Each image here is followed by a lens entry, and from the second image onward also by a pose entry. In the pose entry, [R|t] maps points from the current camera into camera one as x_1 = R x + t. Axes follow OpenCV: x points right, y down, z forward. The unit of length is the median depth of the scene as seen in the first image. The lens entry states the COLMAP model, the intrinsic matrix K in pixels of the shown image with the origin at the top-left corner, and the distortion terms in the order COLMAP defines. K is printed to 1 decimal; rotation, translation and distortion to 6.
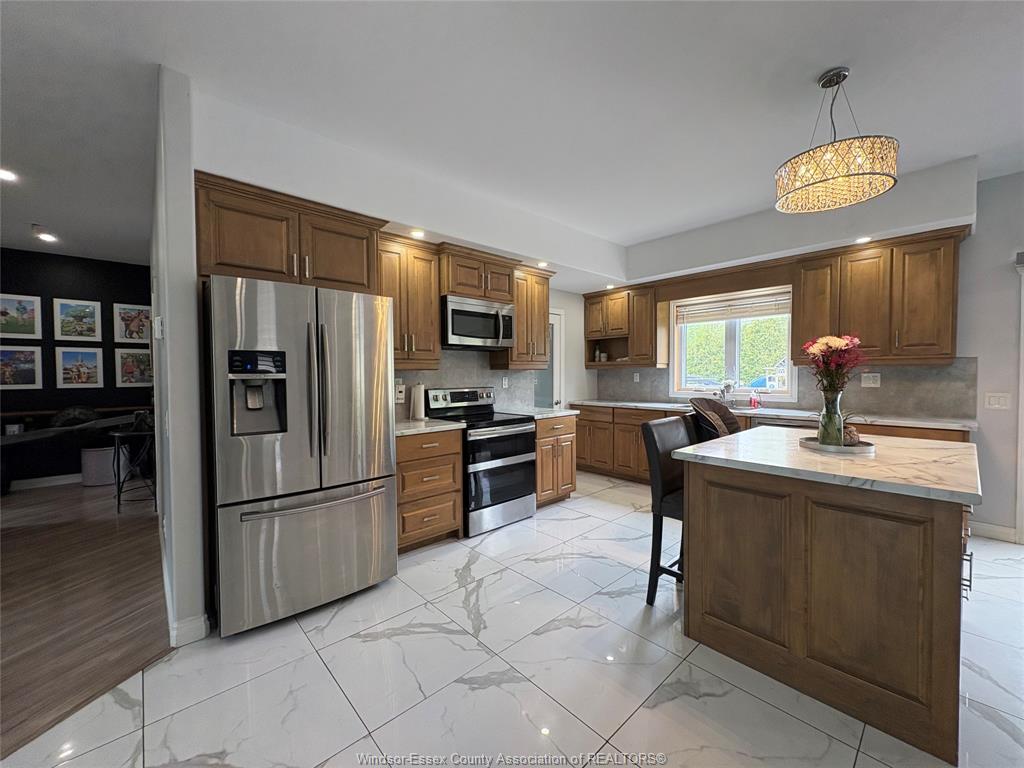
lens RADIAL K [[406.7, 0, 510.7], [0, 406.7, 381.9], [0, 0, 1]] dist [0.002650, -0.000395]
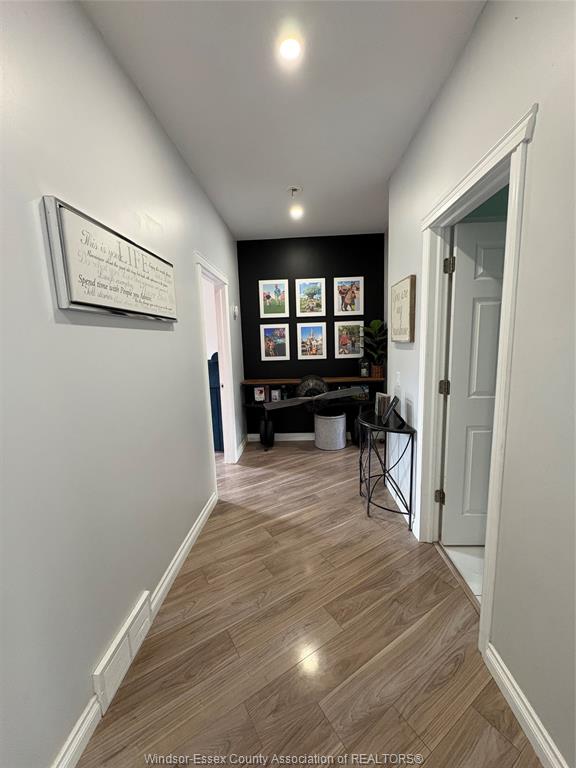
lens RADIAL K [[305.0, 0, 283.5], [0, 305.0, 378.3], [0, 0, 1]] dist [0.002650, -0.000395]
pose [[0.705759, 0.080575, -0.703855, -0.522975], [0.015321, 0.991543, 0.128871, -0.042939], [0.708287, -0.101736, 0.698556, 0.357540]]
